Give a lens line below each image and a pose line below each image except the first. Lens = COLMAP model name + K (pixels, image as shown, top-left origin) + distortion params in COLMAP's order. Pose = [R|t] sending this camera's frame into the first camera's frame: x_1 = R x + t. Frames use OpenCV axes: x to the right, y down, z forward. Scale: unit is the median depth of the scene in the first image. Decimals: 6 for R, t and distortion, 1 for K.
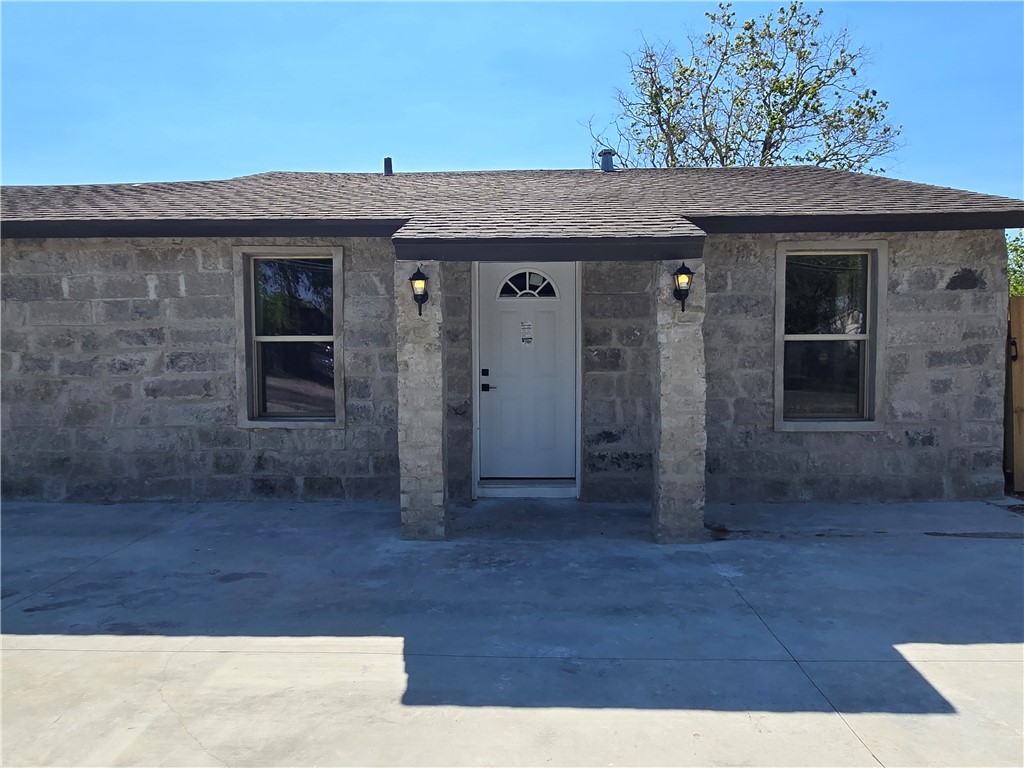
lens RADIAL K [[420.9, 0, 519.5], [0, 420.9, 384.8], [0, 0, 1]] dist [-0.000832, 0.003613]
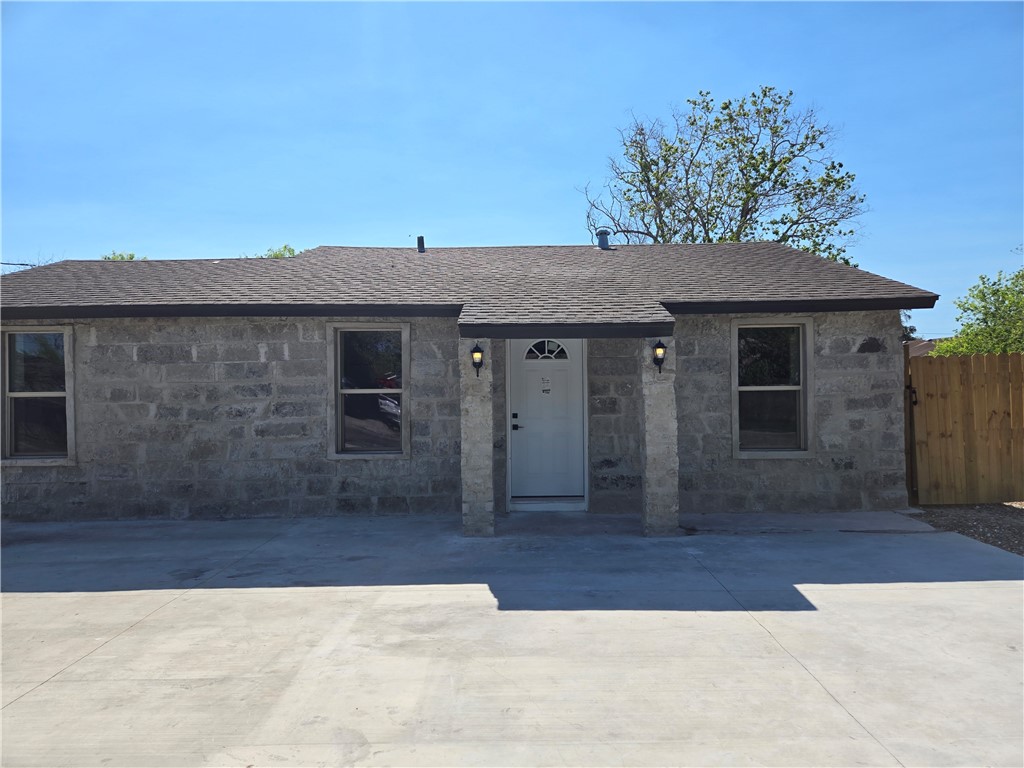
lens RADIAL K [[685.8, 0, 470.2], [0, 685.8, 404.5], [0, 0, 1]] dist [0.070045, 0.000850]
pose [[0.999427, -0.005879, 0.033345, -0.301083], [0.007134, 0.999265, -0.037652, 0.015152], [-0.033099, 0.037868, 0.998734, -1.177574]]
